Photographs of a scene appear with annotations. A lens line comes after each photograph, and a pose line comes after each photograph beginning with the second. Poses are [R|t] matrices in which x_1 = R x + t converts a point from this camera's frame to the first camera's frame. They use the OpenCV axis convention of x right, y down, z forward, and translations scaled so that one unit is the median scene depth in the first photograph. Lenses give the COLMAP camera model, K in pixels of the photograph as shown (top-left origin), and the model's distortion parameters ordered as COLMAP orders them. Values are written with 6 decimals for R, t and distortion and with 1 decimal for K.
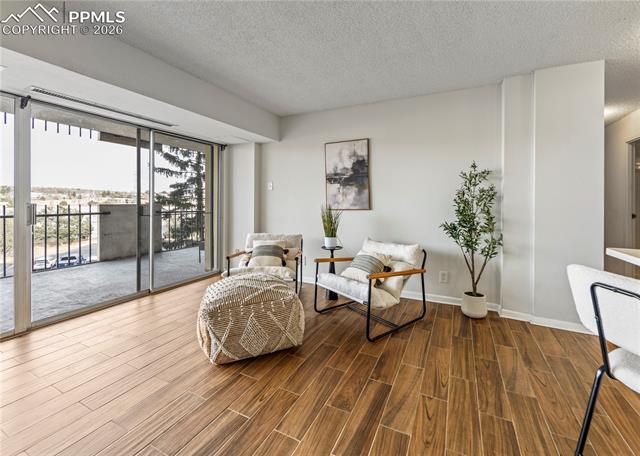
lens RADIAL K [[278.0, 0, 318.9], [0, 278.0, 201.0], [0, 0, 1]] dist [-0.002939, -0.000816]
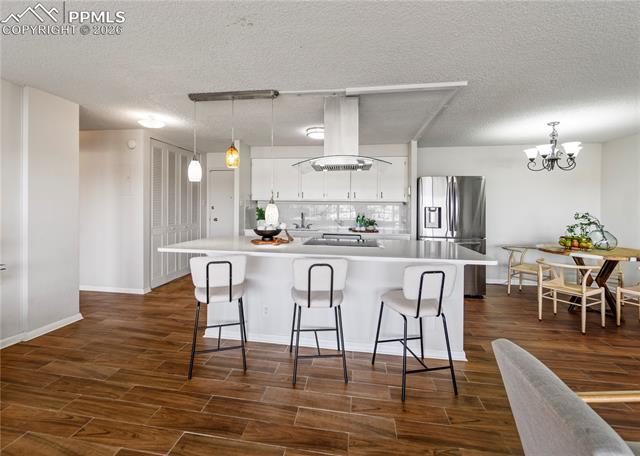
lens RADIAL K [[276.1, 0, 316.6], [0, 276.1, 205.5], [0, 0, 1]] dist [-0.002005, -0.000358]
pose [[-0.308263, -0.018670, 0.951118, -0.409366], [-0.013289, 0.999794, 0.015318, -0.061566], [-0.951208, -0.007918, -0.308448, 0.269707]]
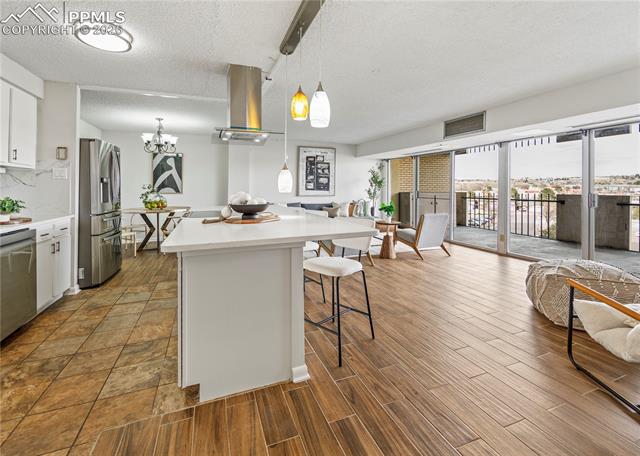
lens RADIAL K [[283.3, 0, 315.4], [0, 283.3, 186.2], [0, 0, 1]] dist [-0.002065, -0.000356]
pose [[-0.677668, -0.016117, -0.735191, 0.949422], [-0.007773, 0.999861, -0.014755, 0.003366], [0.735327, -0.004285, -0.677699, 0.731029]]
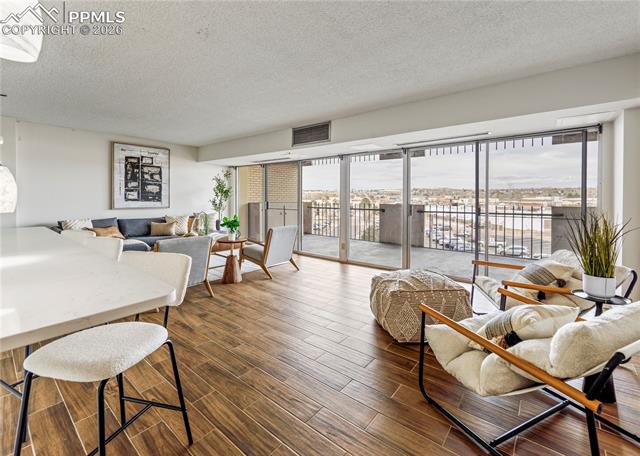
lens RADIAL K [[279.4, 0, 317.9], [0, 279.4, 203.5], [0, 0, 1]] dist [-0.003904, -0.000748]
pose [[-0.223936, 0.010288, -0.974549, 0.698662], [-0.004727, 0.999921, 0.011642, -0.009460], [0.974592, 0.007214, -0.223870, 0.644124]]
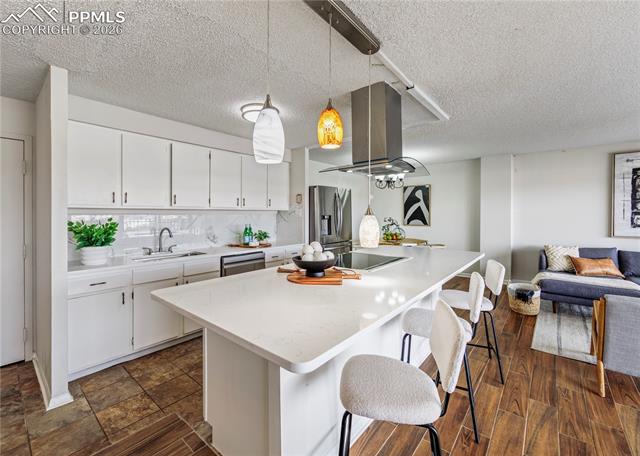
lens RADIAL K [[273.9, 0, 316.7], [0, 273.9, 212.3], [0, 0, 1]] dist [-0.000298, -0.000240]
pose [[-0.971934, -0.010960, 0.234997, 0.407529], [-0.010875, 0.999939, 0.001660, -0.057788], [-0.235001, -0.000942, -0.971995, 0.692368]]
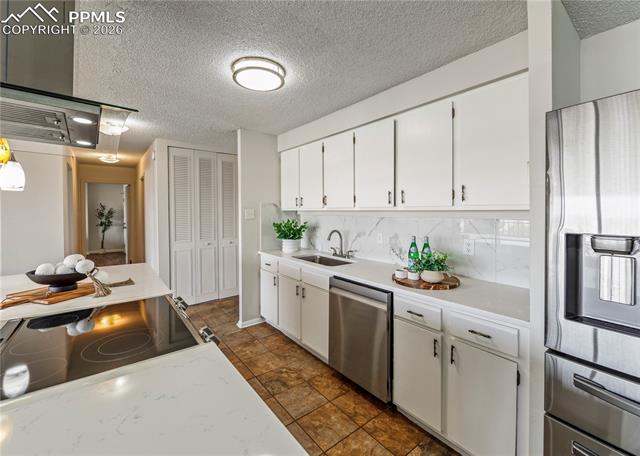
lens RADIAL K [[275.1, 0, 317.9], [0, 275.1, 211.5], [0, 0, 1]] dist [-0.001396, -0.000161]
pose [[0.429833, -0.020489, 0.902676, 0.286138], [0.012541, 0.999782, 0.016721, -0.075833], [-0.902821, 0.004134, 0.429996, -0.519196]]
